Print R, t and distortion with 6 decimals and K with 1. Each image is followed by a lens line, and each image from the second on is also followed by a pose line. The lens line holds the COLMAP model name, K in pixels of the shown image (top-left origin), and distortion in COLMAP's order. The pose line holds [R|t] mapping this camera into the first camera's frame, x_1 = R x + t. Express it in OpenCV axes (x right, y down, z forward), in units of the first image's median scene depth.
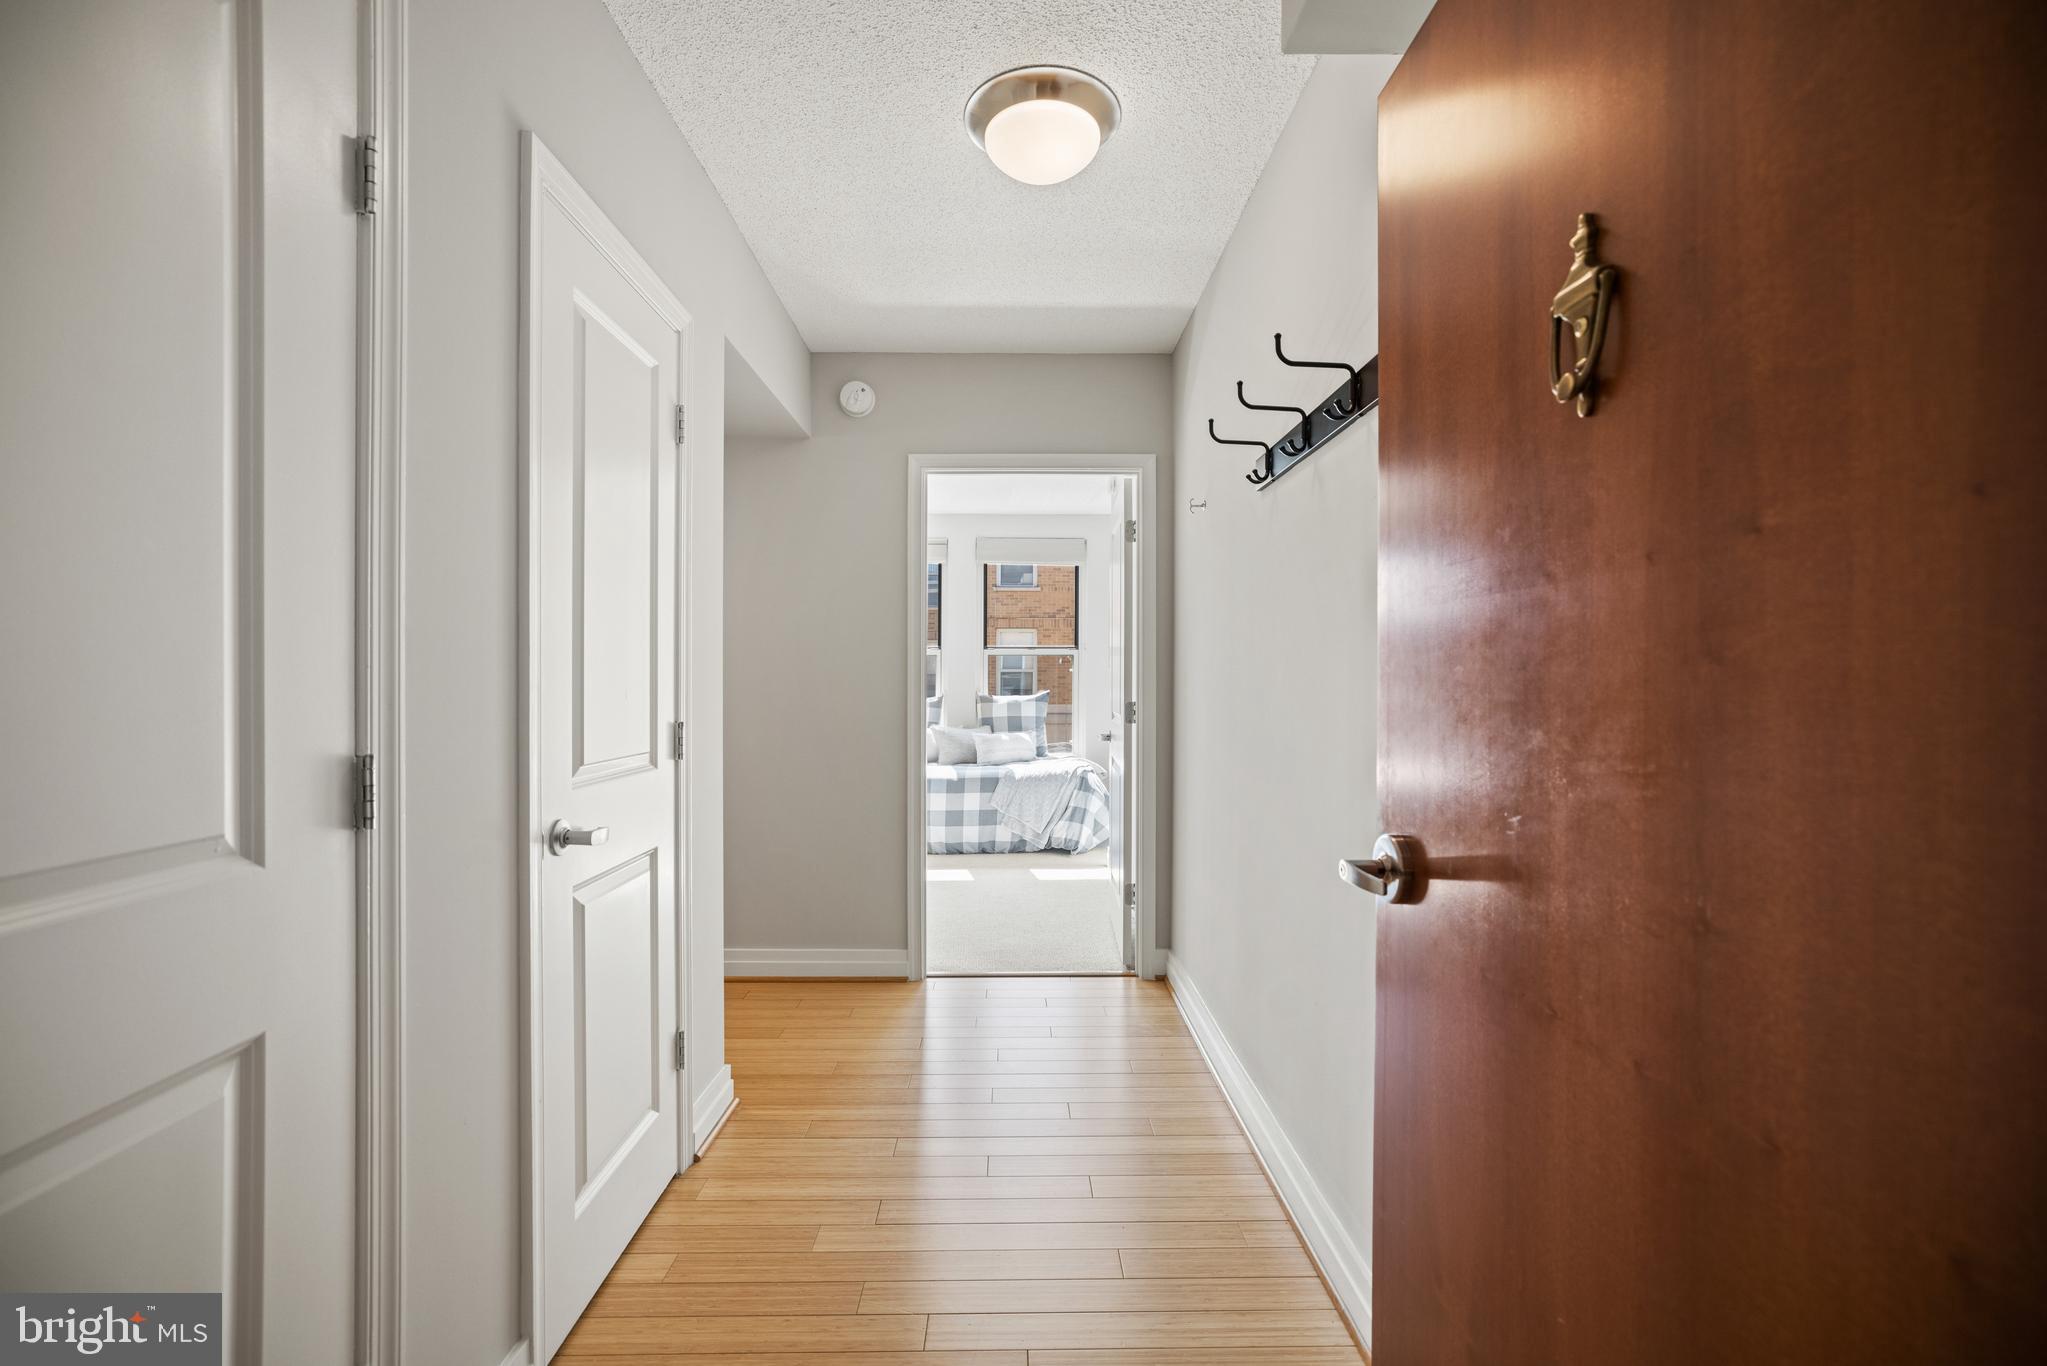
lens RADIAL K [[889.1, 0, 1030.0], [0, 889.1, 687.7], [0, 0, 1]] dist [-0.044937, 0.021340]
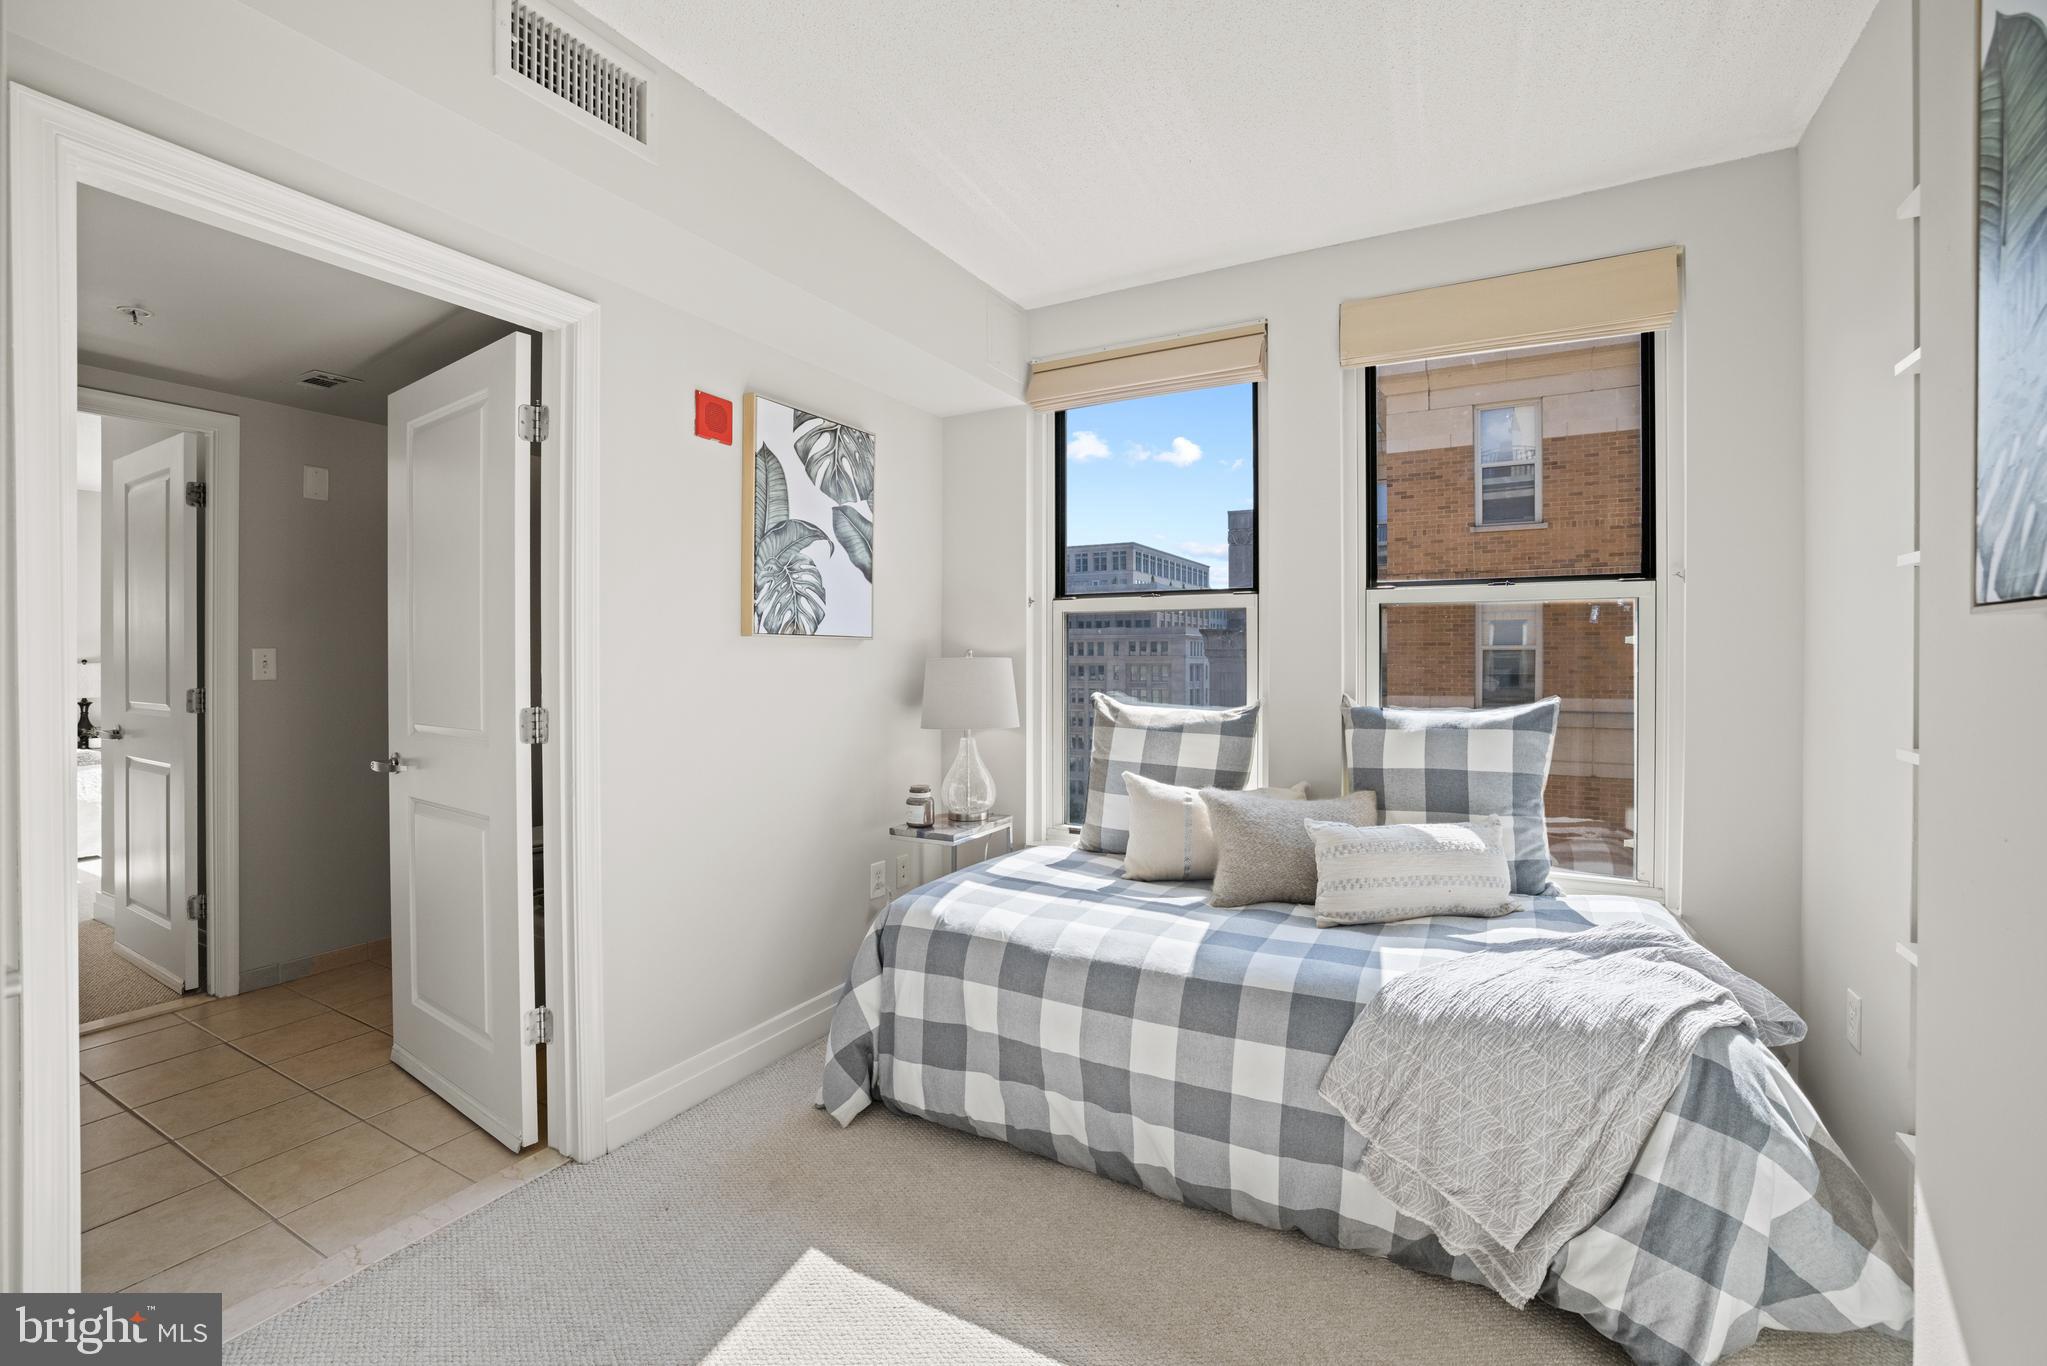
lens RADIAL K [[880.4, 0, 1021.9], [0, 880.4, 669.1], [0, 0, 1]] dist [-0.047654, 0.015635]
pose [[0.858726, 0.002166, -0.512430, 0.015277], [-0.001686, 0.999998, 0.001401, -0.008285], [0.512432, -0.000339, 0.858728, 0.626548]]
